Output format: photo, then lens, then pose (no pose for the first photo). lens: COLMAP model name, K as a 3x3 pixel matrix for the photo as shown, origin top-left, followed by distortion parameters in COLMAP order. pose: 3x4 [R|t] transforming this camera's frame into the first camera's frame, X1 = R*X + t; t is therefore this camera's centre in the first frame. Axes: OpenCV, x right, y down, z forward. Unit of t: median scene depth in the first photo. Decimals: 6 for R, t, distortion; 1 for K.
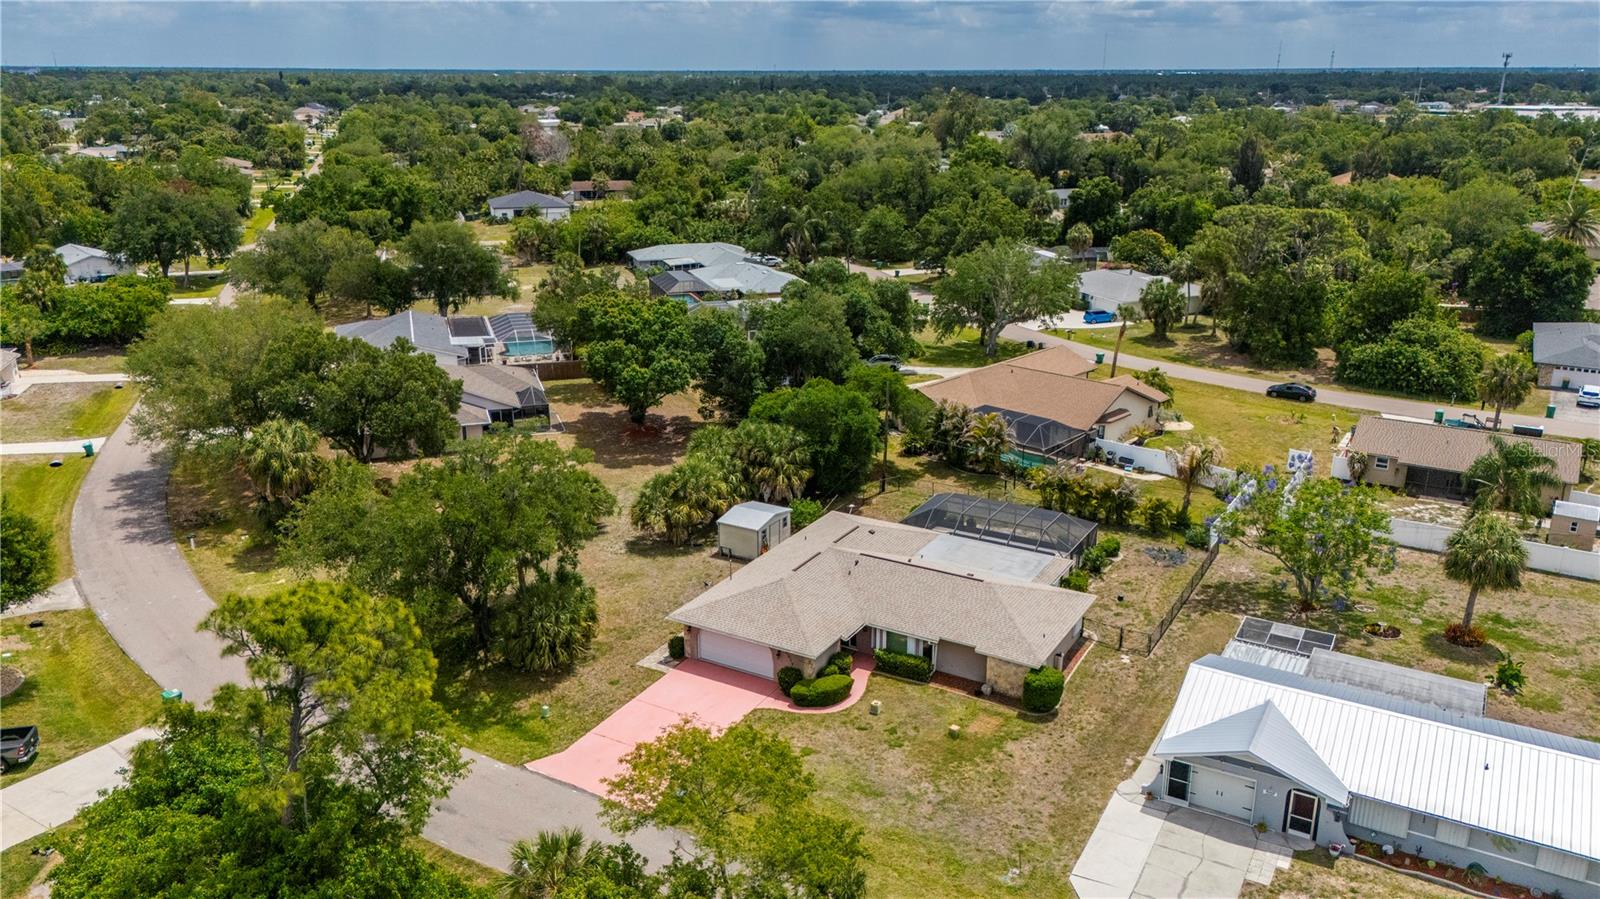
lens RADIAL K [[1179.2, 0, 797.1], [0, 1179.2, 449.7], [0, 0, 1]] dist [0.067467, -0.065139]
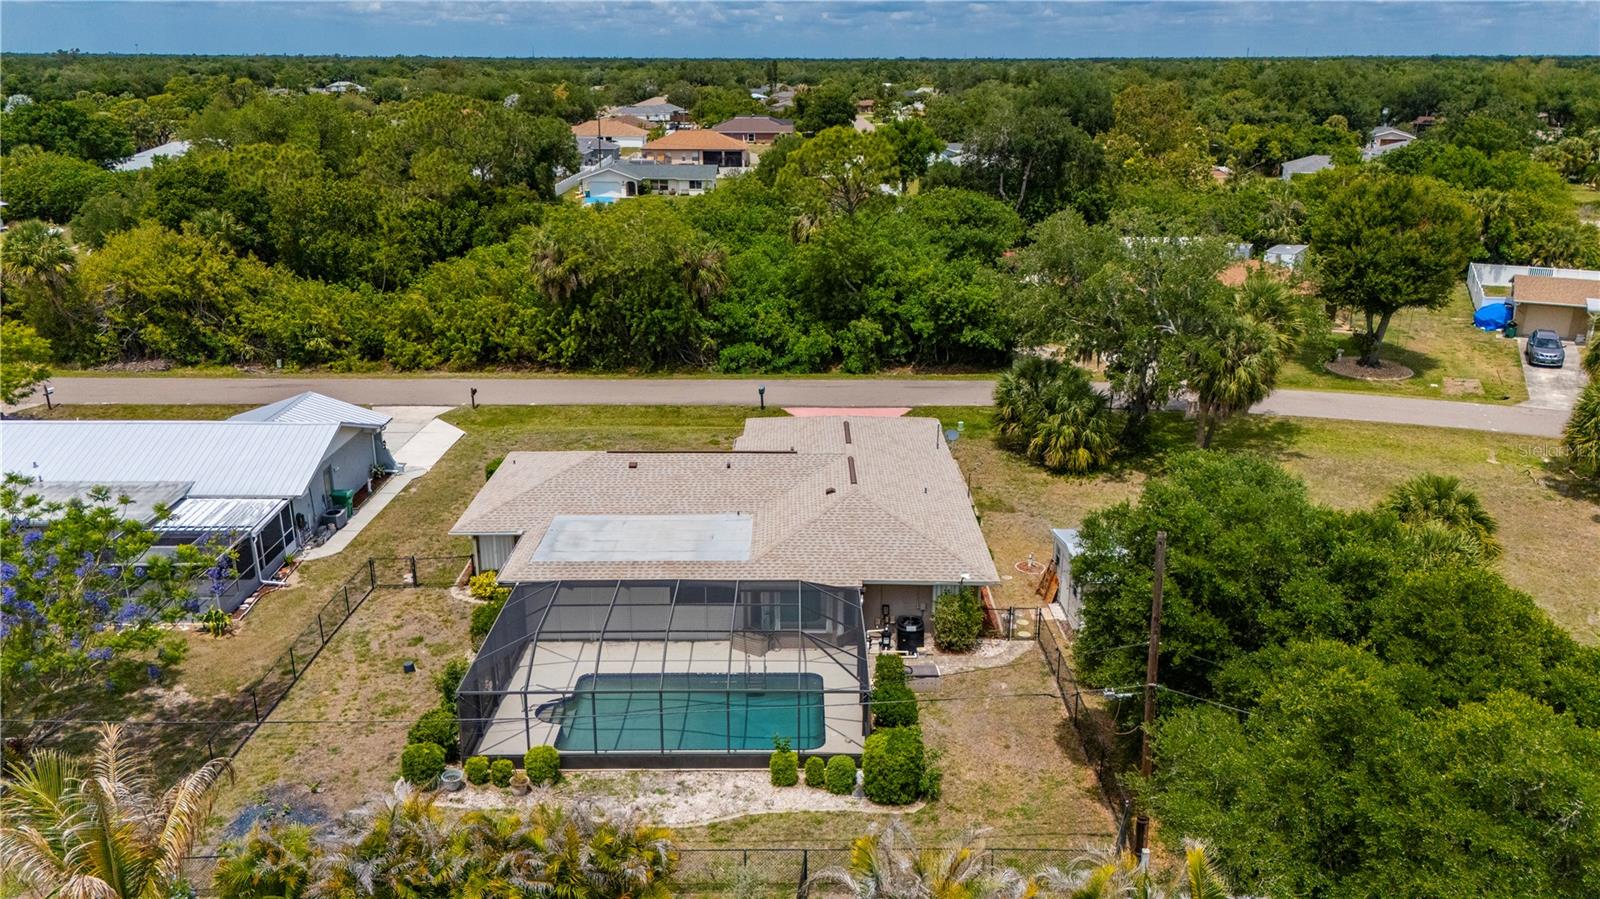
lens RADIAL K [[1179.2, 0, 797.1], [0, 1179.2, 449.7], [0, 0, 1]] dist [0.067467, -0.065139]
pose [[-0.865481, 0.156041, -0.476019, 0.274209], [-0.154348, 0.820952, 0.549740, -0.208773], [0.476571, 0.549262, -0.686434, 1.061797]]
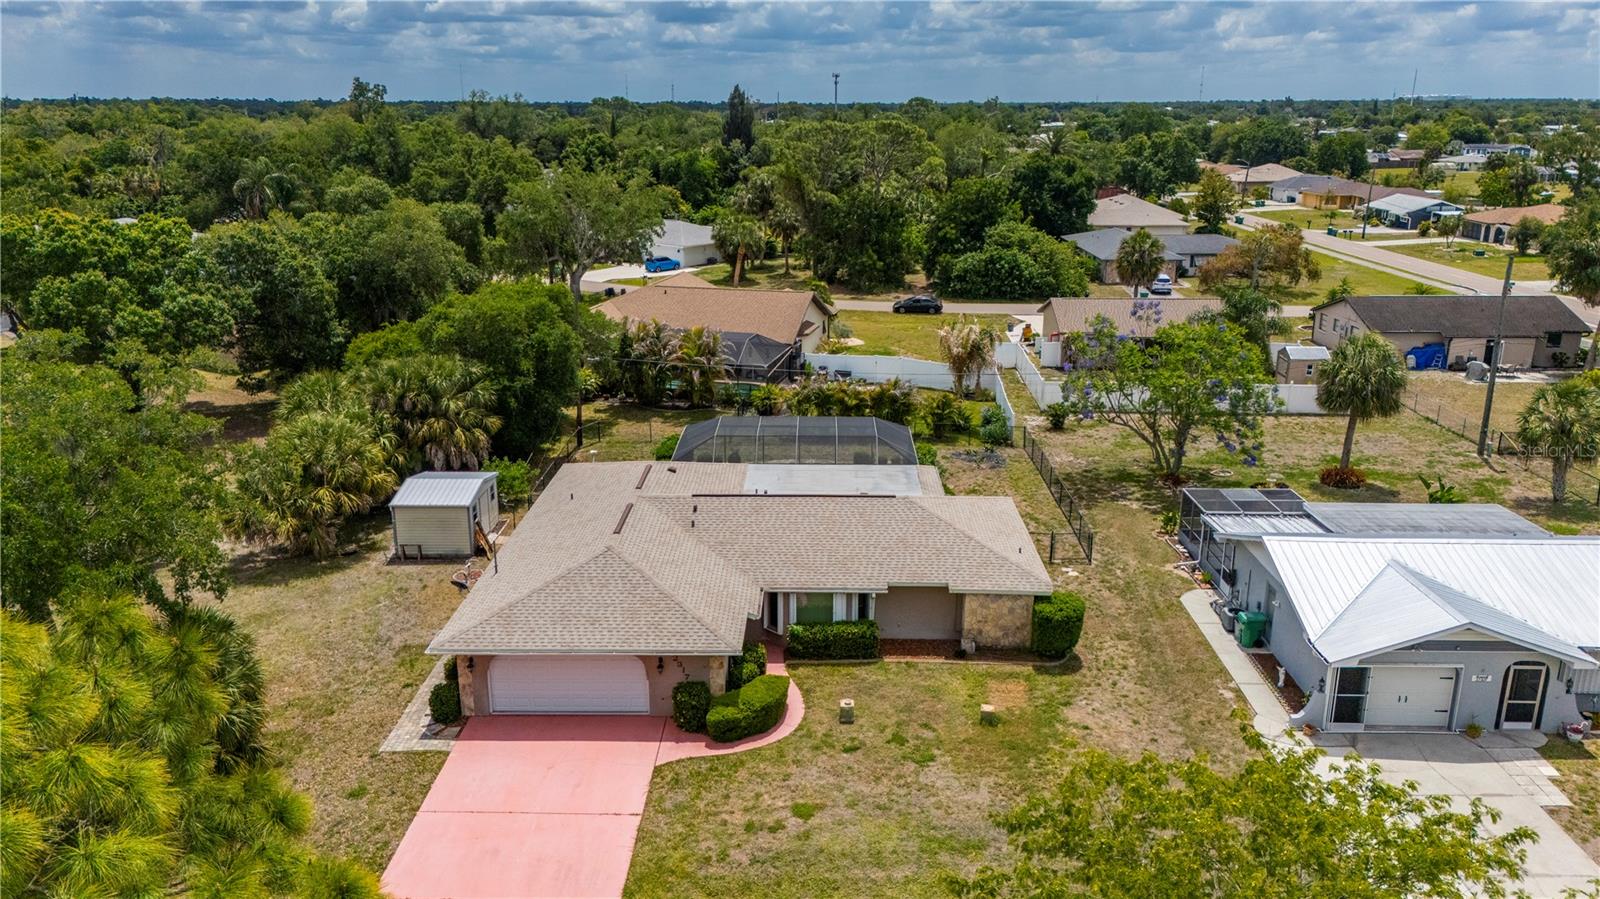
lens RADIAL K [[1182.6, 0, 789.8], [0, 1182.6, 449.7], [0, 0, 1]] dist [0.064941, -0.046883]
pose [[0.876861, -0.136546, 0.460945, -0.137952], [0.148857, 0.988811, 0.009743, 0.047563], [-0.457118, 0.060072, 0.887375, 0.293406]]
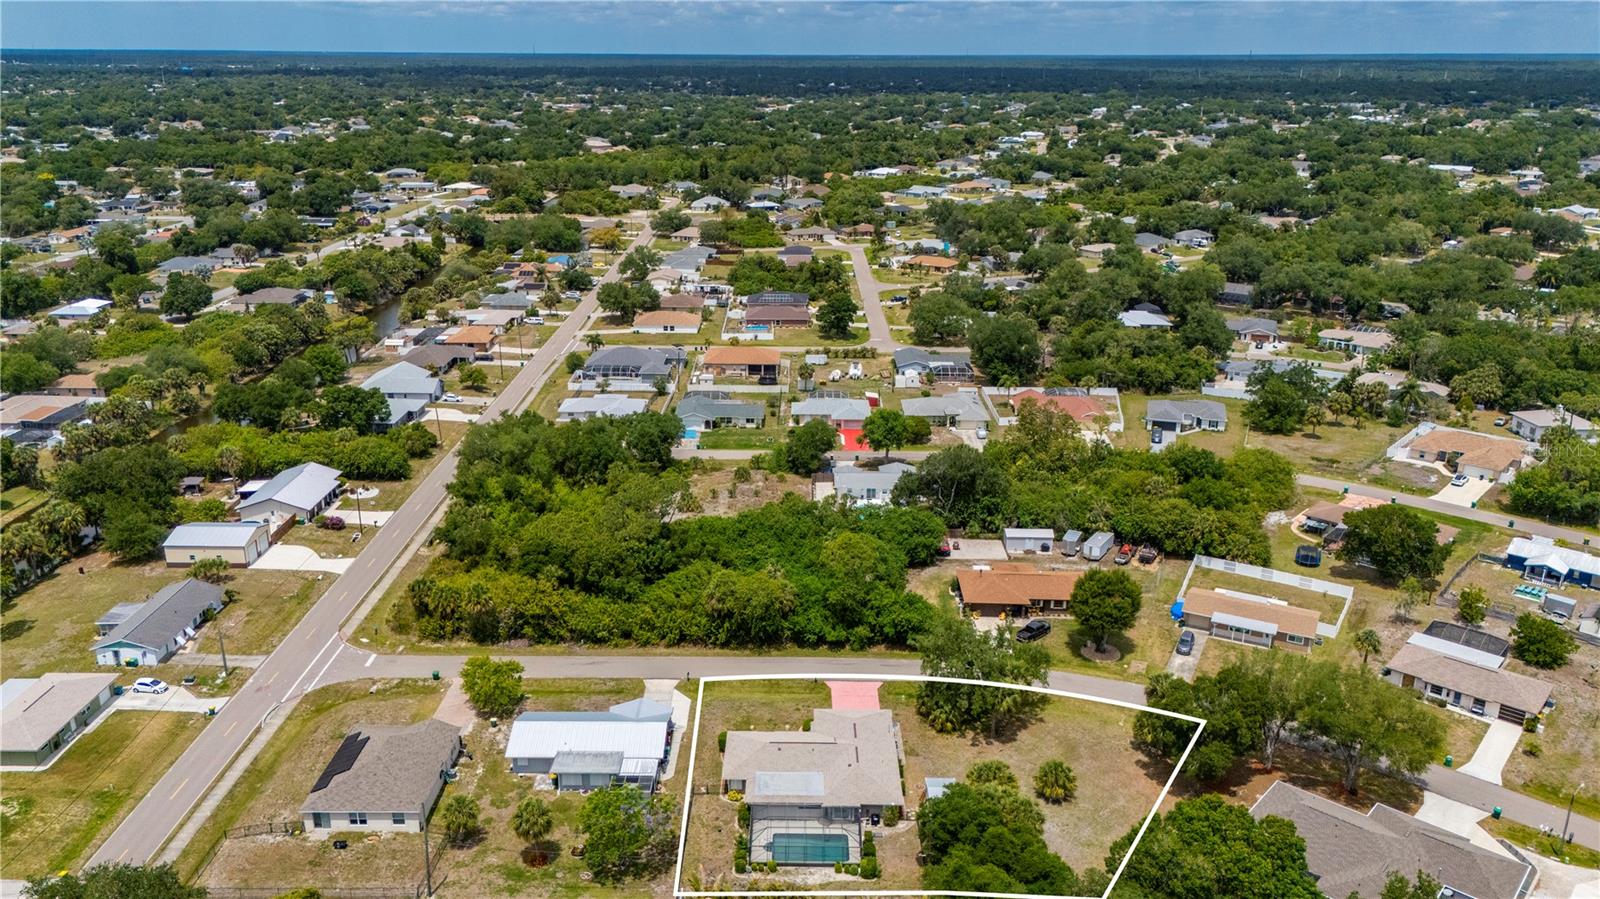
lens RADIAL K [[1193.0, 0, 782.0], [0, 1193.0, 448.2], [0, 0, 1]] dist [0.086500, -0.144055]
pose [[-0.871507, 0.152438, -0.466088, 0.700235], [-0.153884, 0.817433, 0.555087, -0.993379], [0.465612, 0.555486, -0.688941, 1.471450]]
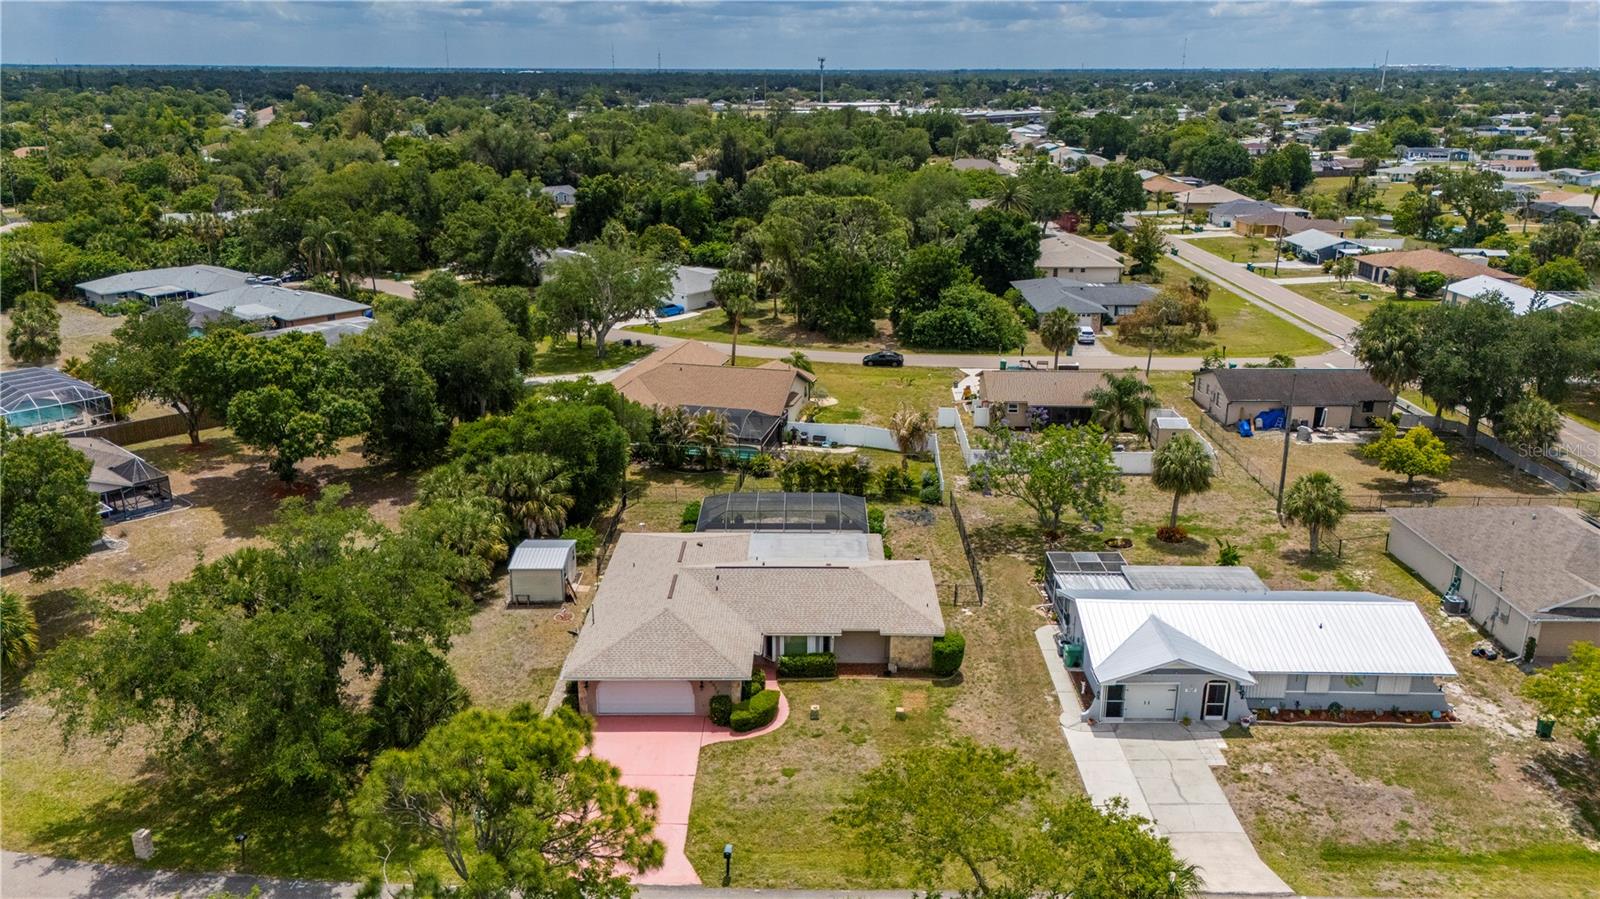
lens RADIAL K [[1173.4, 0, 800.0], [0, 1173.4, 449.5], [0, 0, 1]] dist [0.090289, -0.101387]
pose [[0.867504, -0.151547, 0.473783, -0.238383], [0.150482, 0.987786, 0.040426, -0.026247], [-0.474123, 0.036226, 0.879713, 0.079410]]
